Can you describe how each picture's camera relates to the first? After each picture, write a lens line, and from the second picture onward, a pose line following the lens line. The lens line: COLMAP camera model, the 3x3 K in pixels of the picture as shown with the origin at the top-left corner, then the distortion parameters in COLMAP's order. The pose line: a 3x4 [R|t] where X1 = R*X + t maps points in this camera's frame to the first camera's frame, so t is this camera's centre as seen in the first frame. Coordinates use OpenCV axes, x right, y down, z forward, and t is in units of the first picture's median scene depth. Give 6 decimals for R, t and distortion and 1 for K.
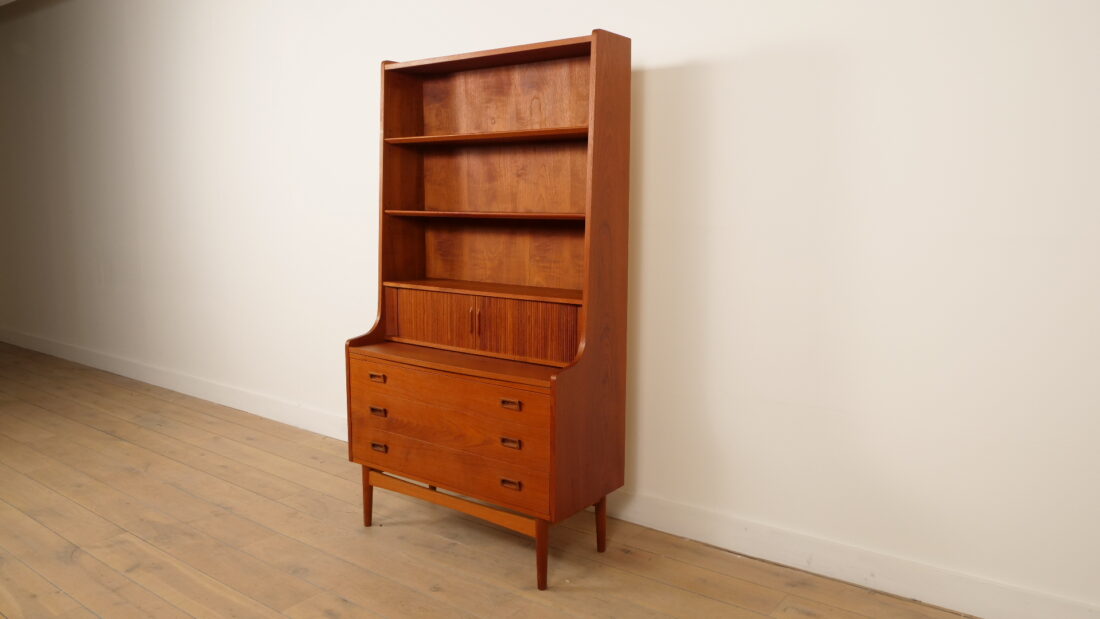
lens RADIAL K [[794.7, 0, 550.0], [0, 794.7, 309.5], [0, 0, 1]] dist [-0.037423, 0.001968]
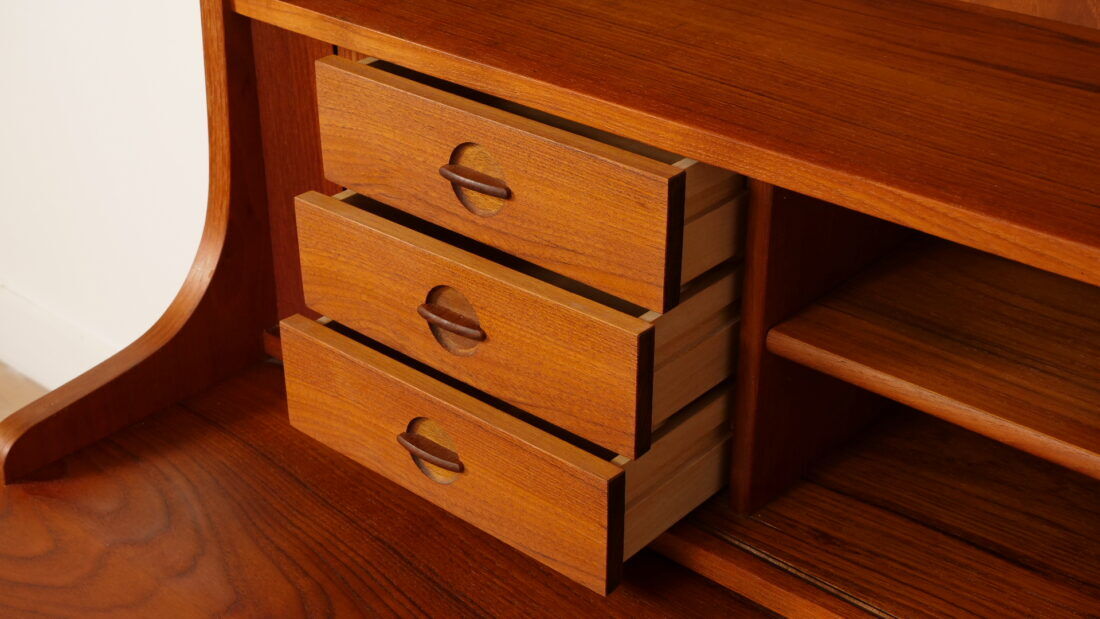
lens RADIAL K [[1525.4, 0, 550.0], [0, 1525.4, 309.5], [0, 0, 1]] dist [0.010455, 0.011493]
pose [[0.996712, 0.037407, -0.071869, -0.140736], [-0.009924, 0.936725, 0.349926, -0.079899], [0.080411, -0.348063, 0.934016, 0.773263]]
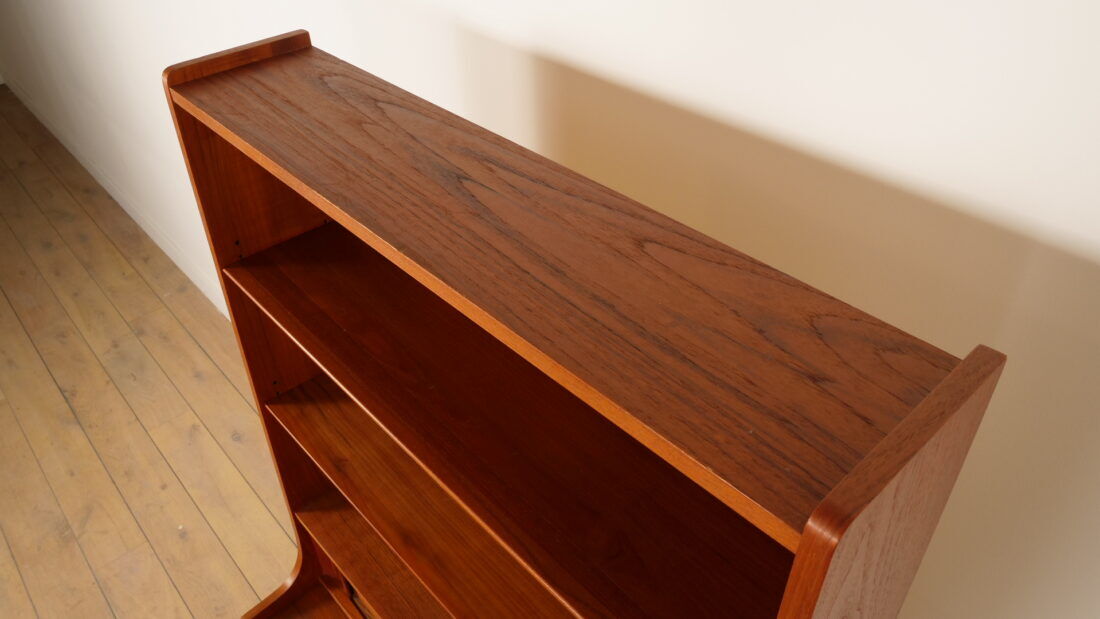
lens RADIAL K [[789.0, 0, 550.0], [0, 789.0, 309.5], [0, 0, 1]] dist [-0.031689, 0.005107]
pose [[0.979613, 0.091936, -0.178625, 0.017987], [0.009988, 0.865754, 0.500370, -0.401405], [0.200647, -0.491953, 0.847185, 0.720714]]
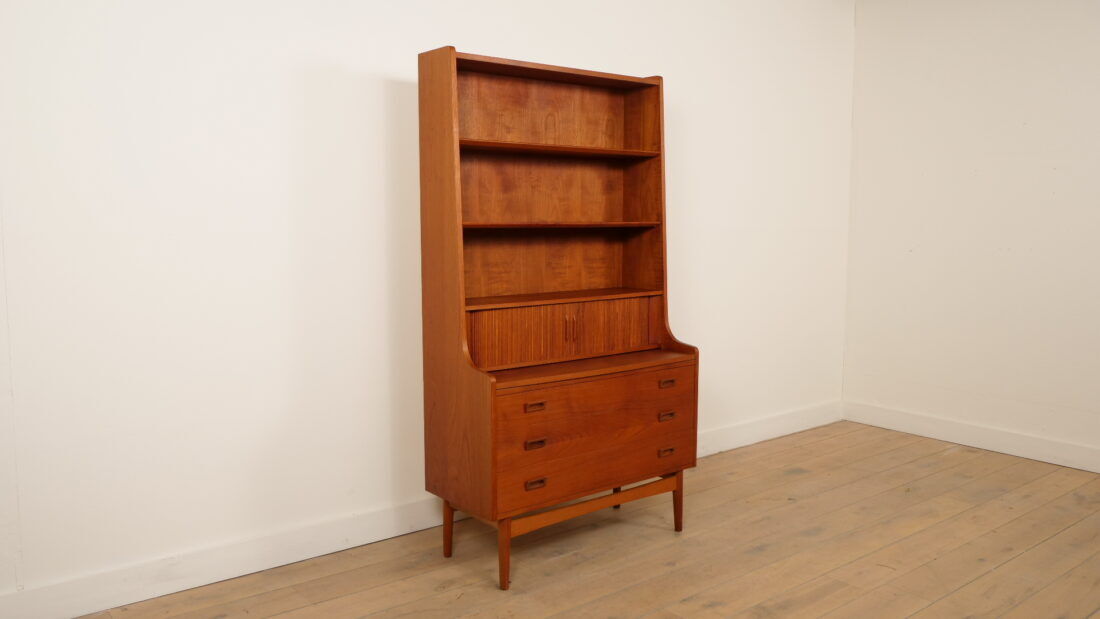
lens RADIAL K [[870.8, 0, 550.0], [0, 870.8, 309.5], [0, 0, 1]] dist [-0.016572, -0.000091]
pose [[0.251351, -0.107719, 0.961883, -1.139657], [0.134092, 0.988080, 0.075613, -0.094436], [-0.958563, 0.109975, 0.262799, 0.702714]]
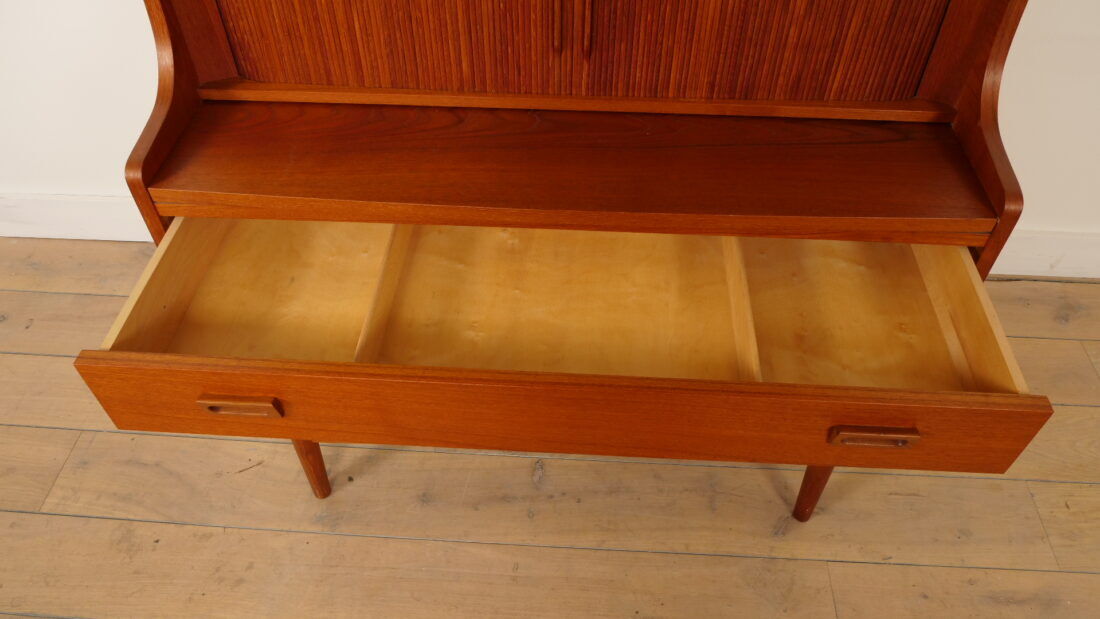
lens RADIAL K [[789.0, 0, 550.0], [0, 789.0, 309.5], [0, 0, 1]] dist [-0.031689, 0.005107]
pose [[0.836748, -0.402142, 0.371664, -0.258285], [0.077528, 0.758894, 0.646583, -0.098306], [-0.542072, -0.512213, 0.666180, 0.708071]]
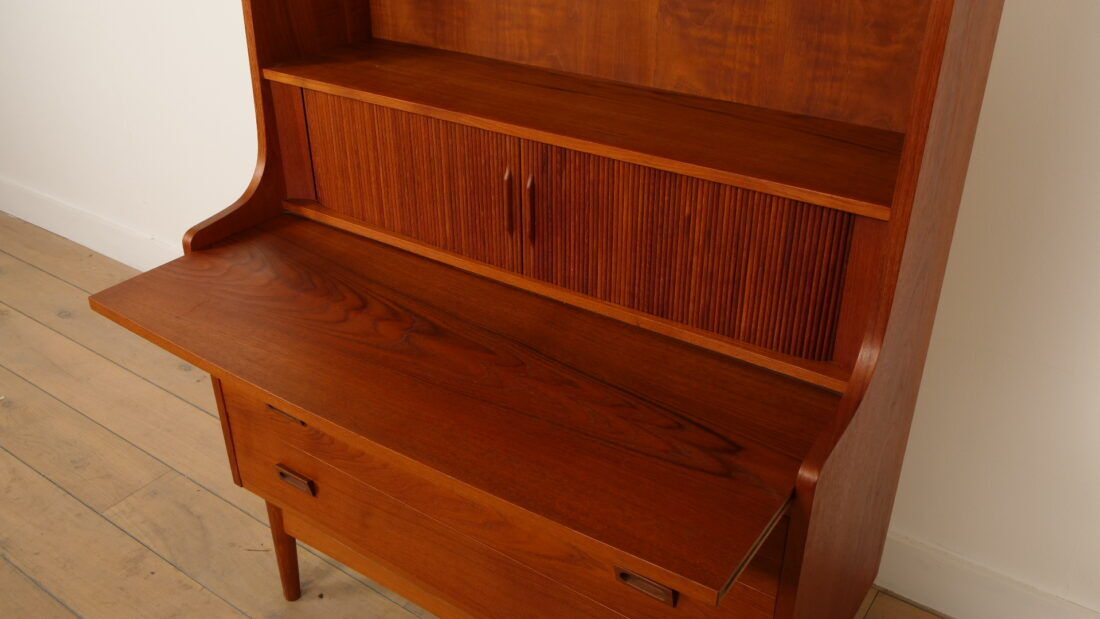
lens RADIAL K [[946.8, 0, 550.0], [0, 946.8, 309.5], [0, 0, 1]] dist [-0.001432, -0.003318]
pose [[0.999636, -0.021273, 0.016587, -0.085724], [0.013736, 0.930617, 0.365737, -0.096891], [-0.023216, -0.365376, 0.930570, 0.554938]]
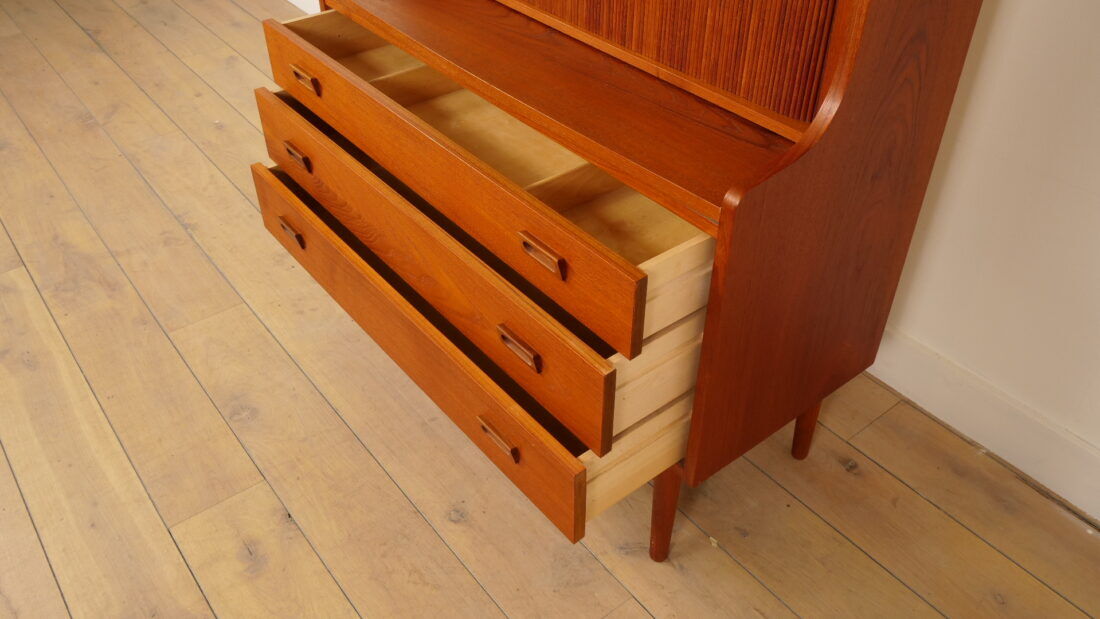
lens RADIAL K [[886.4, 0, 550.0], [0, 886.4, 309.5], [0, 0, 1]] dist [-0.019735, -0.001742]
pose [[0.964894, 0.161178, -0.207368, 0.013164], [-0.031322, 0.854536, 0.518447, -0.061211], [0.260766, -0.493751, 0.829585, 0.519678]]
